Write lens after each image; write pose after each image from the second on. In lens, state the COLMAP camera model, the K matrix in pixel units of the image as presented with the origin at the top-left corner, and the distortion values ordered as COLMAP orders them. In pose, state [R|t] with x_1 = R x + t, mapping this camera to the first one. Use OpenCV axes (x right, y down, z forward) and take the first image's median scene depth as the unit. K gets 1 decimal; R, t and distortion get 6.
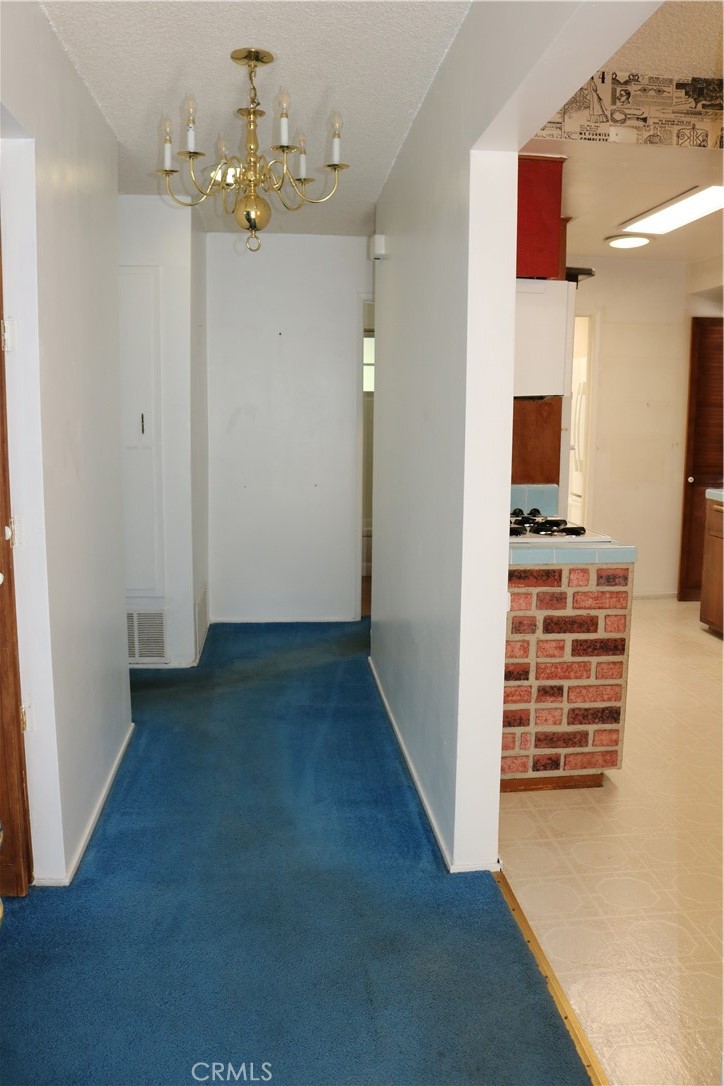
lens RADIAL K [[906.7, 0, 364.7], [0, 906.7, 540.5], [0, 0, 1]] dist [-0.113455, 0.043782]
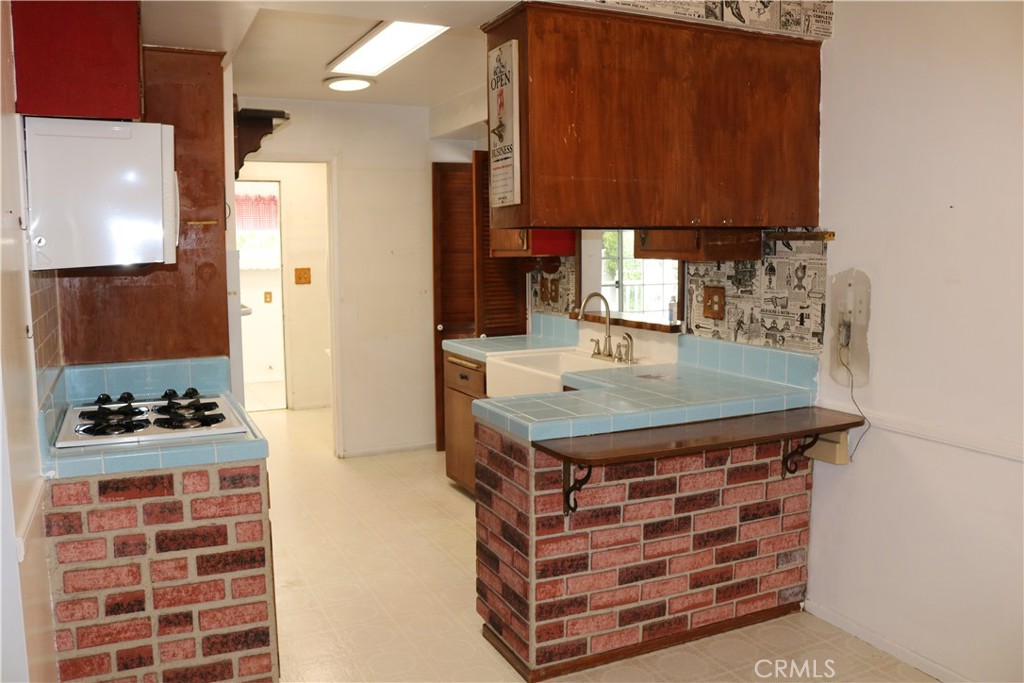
lens RADIAL K [[855.0, 0, 509.8], [0, 855.0, 341.2], [0, 0, 1]] dist [-0.113455, 0.043782]
pose [[0.946463, -0.048614, 0.319132, 0.266215], [0.059099, 0.997981, -0.023247, -0.051704], [-0.317358, 0.040863, 0.947425, 0.171504]]
